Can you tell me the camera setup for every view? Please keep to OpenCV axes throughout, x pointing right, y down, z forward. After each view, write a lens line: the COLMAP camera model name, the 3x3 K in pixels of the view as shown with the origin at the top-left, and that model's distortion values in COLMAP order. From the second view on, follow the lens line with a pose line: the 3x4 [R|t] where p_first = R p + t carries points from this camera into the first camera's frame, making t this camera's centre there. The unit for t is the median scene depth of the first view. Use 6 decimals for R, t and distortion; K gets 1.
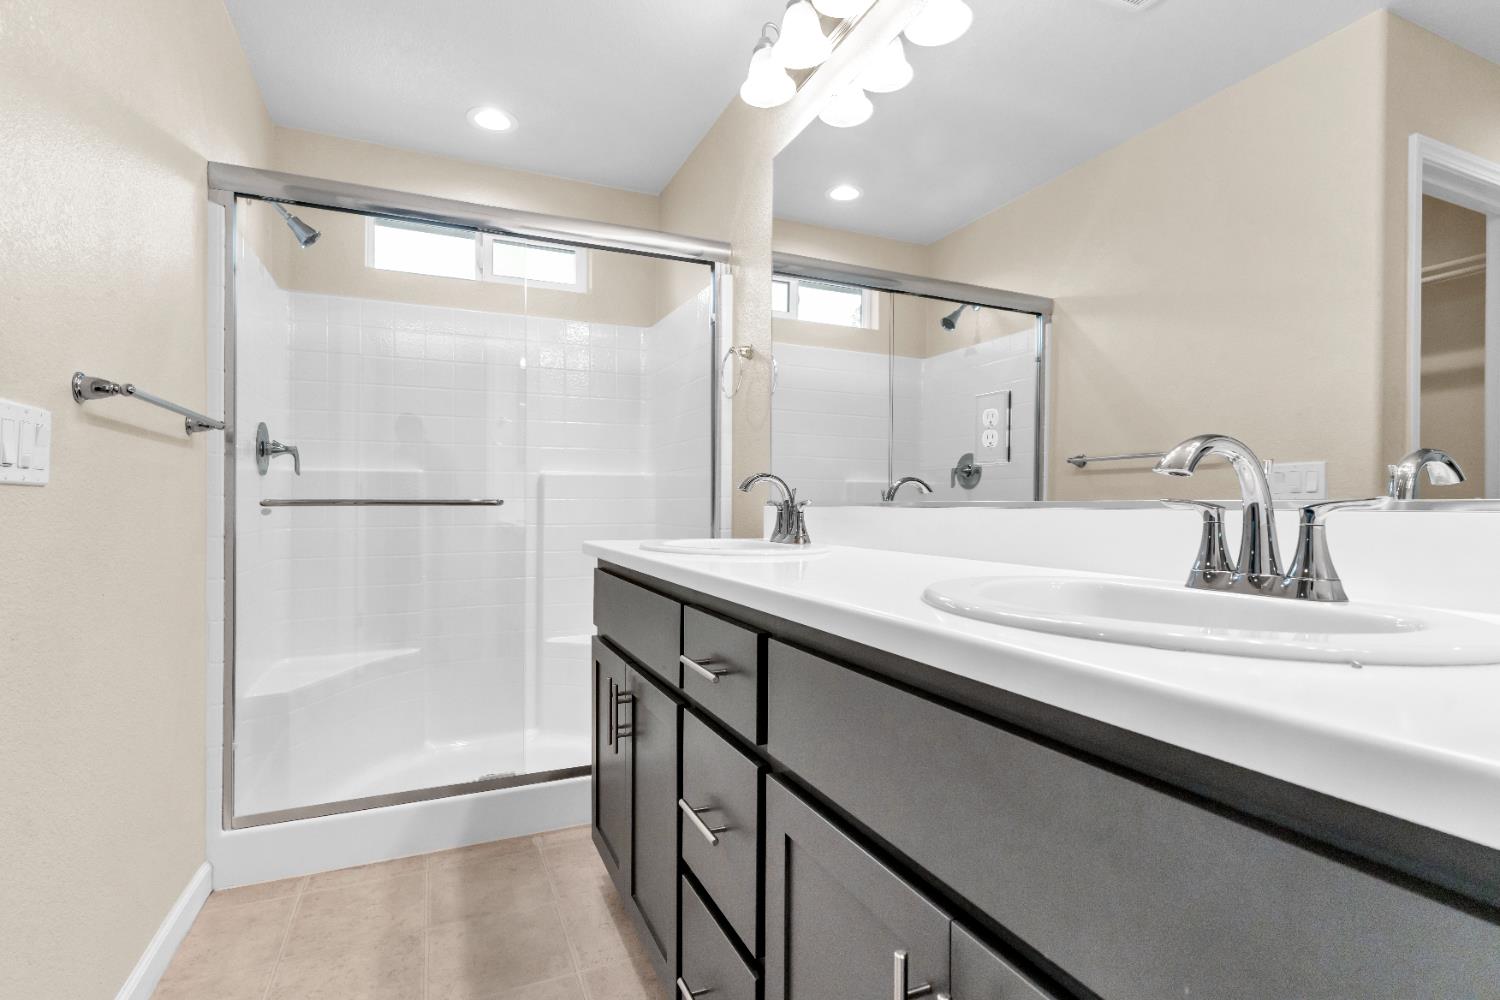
lens RADIAL K [[714.0, 0, 750.0], [0, 714.0, 500.0], [0, 0, 1]] dist [0.004070, -0.000184]
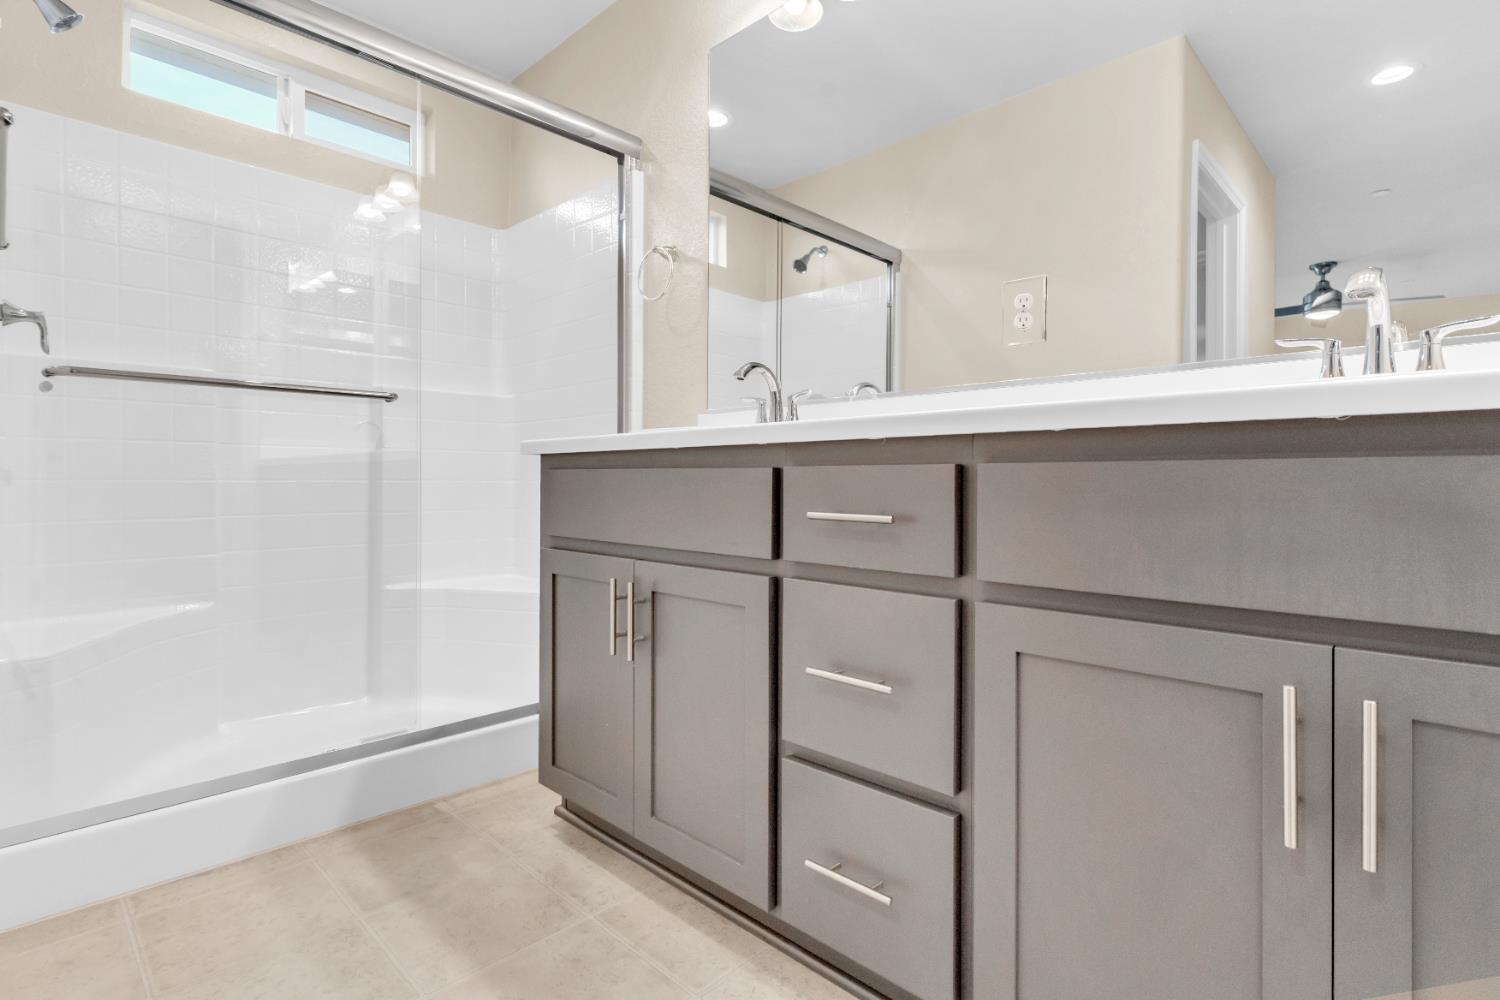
lens RADIAL K [[724.7, 0, 750.0], [0, 724.7, 481.4], [0, 0, 1]] dist [0.002629, 0.000843]
pose [[0.929336, 0.001537, 0.369232, -0.277618], [-0.003125, 0.999988, 0.003703, 0.094528], [-0.369222, -0.004596, 0.929330, 0.085148]]
